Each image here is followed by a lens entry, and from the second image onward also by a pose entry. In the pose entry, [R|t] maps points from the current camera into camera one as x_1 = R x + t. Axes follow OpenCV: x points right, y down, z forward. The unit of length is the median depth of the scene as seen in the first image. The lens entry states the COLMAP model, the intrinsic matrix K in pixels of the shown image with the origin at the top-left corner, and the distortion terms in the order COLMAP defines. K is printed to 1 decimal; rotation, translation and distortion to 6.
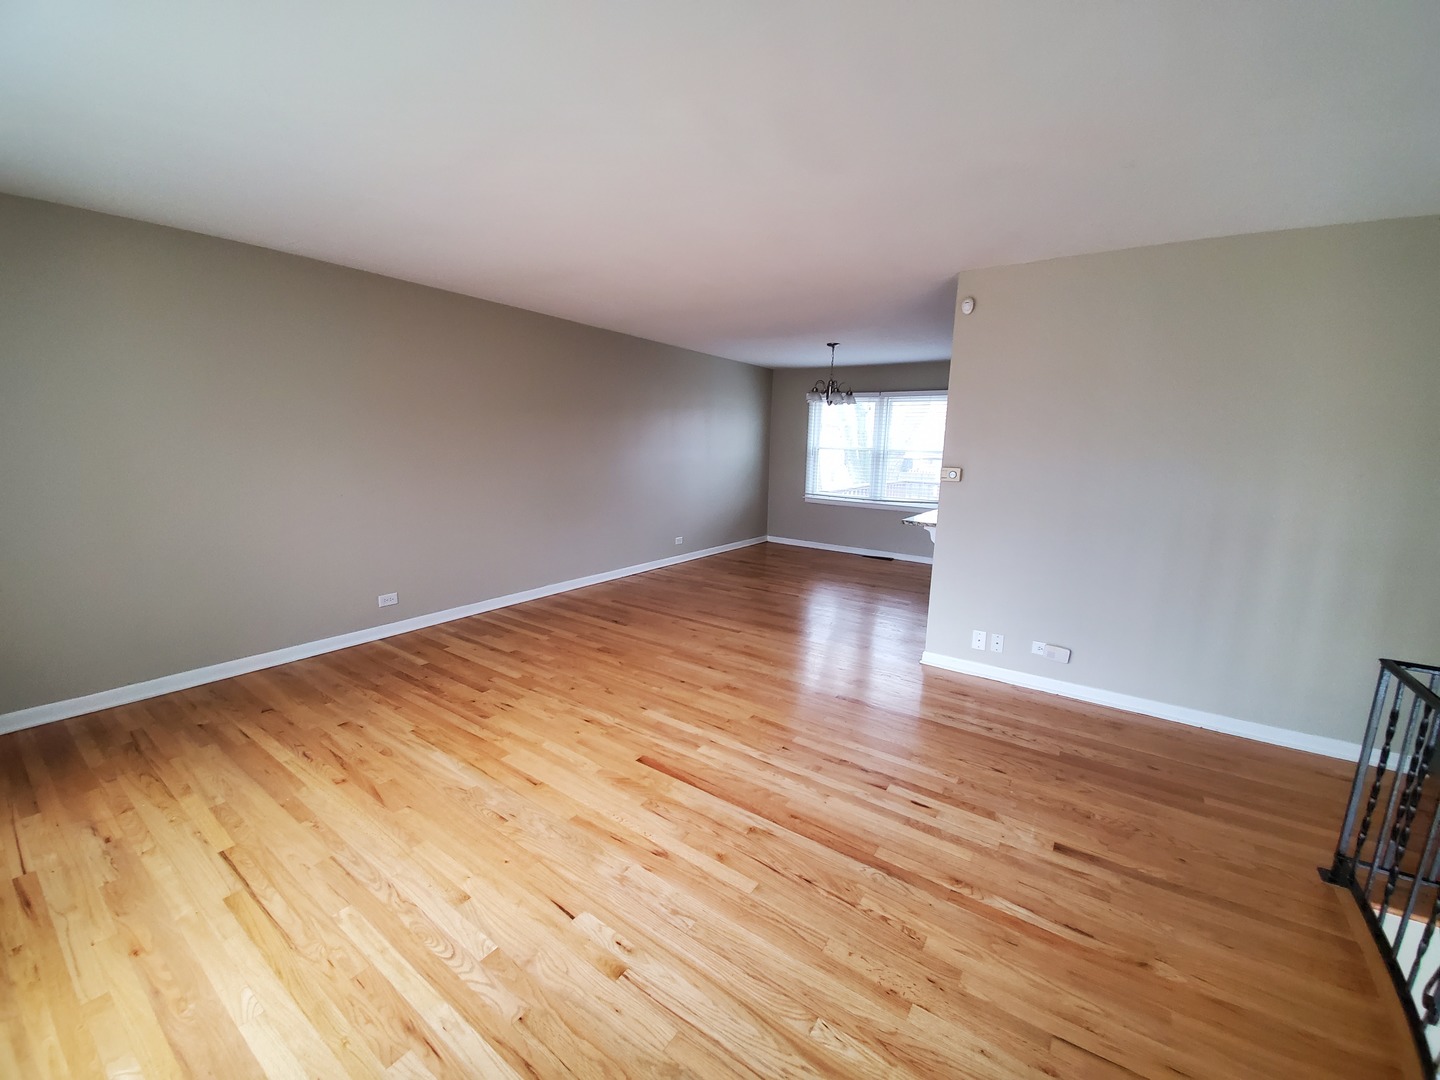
lens RADIAL K [[568.8, 0, 727.7], [0, 568.8, 538.8], [0, 0, 1]] dist [-0.009480, -0.003304]
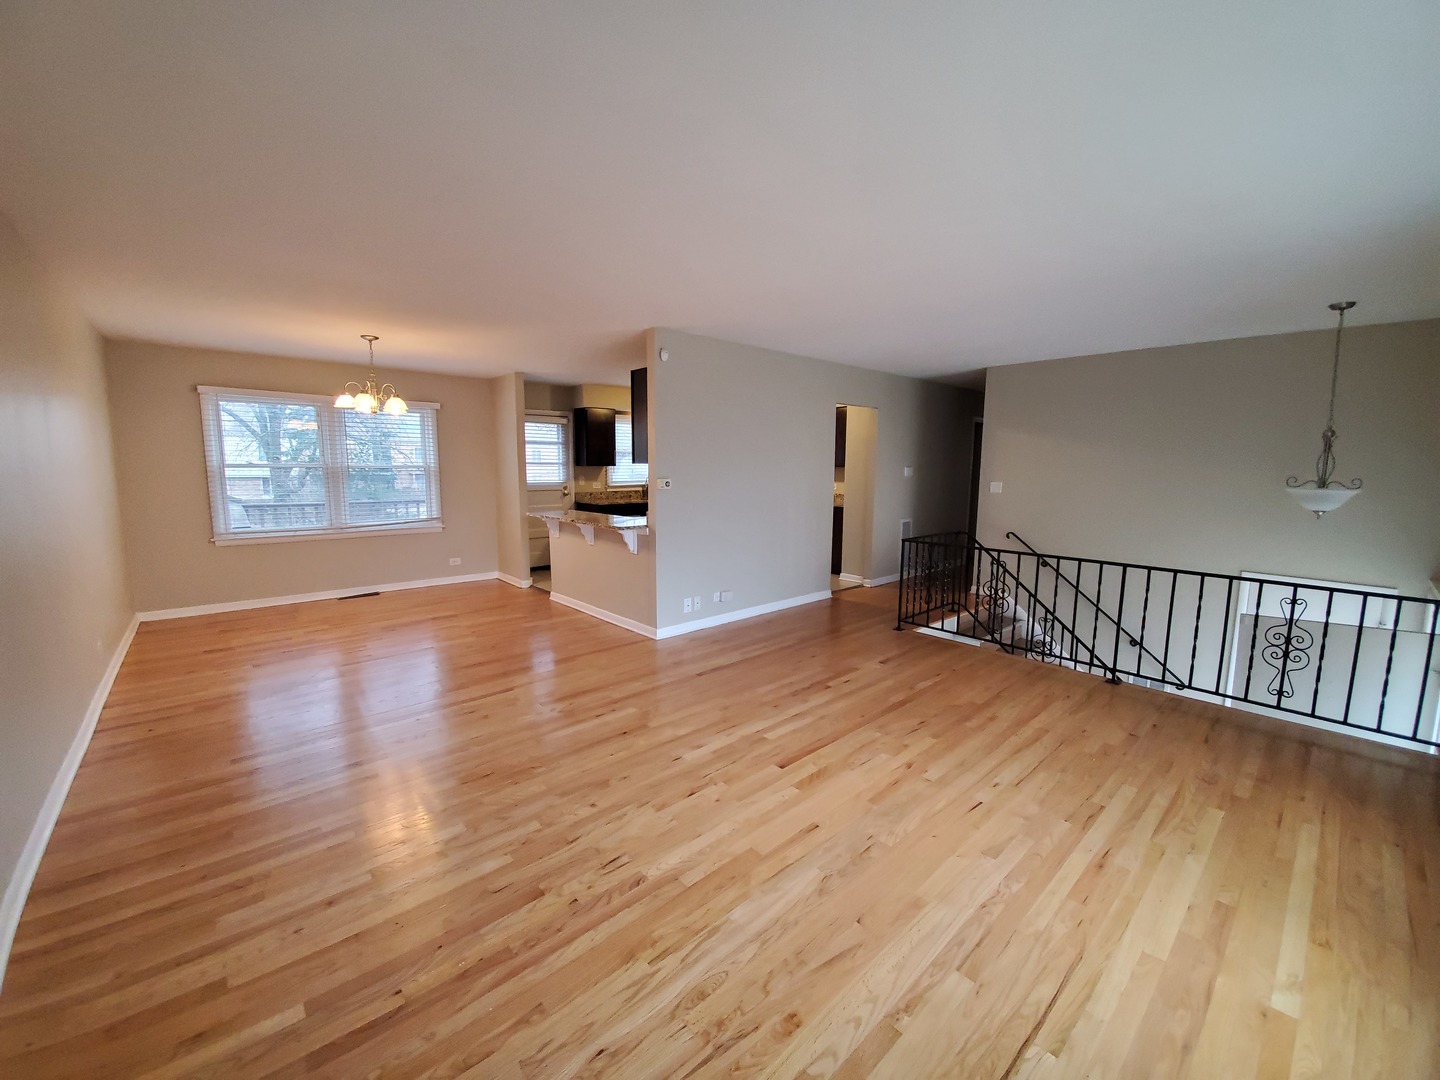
lens RADIAL K [[568.8, 0, 720.6], [0, 568.8, 539.9], [0, 0, 1]] dist [-0.009480, -0.003304]
pose [[0.242121, -0.154365, 0.957888, -1.066289], [0.165961, 0.979302, 0.115866, -0.152405], [-0.955947, 0.130918, 0.262728, 0.740004]]
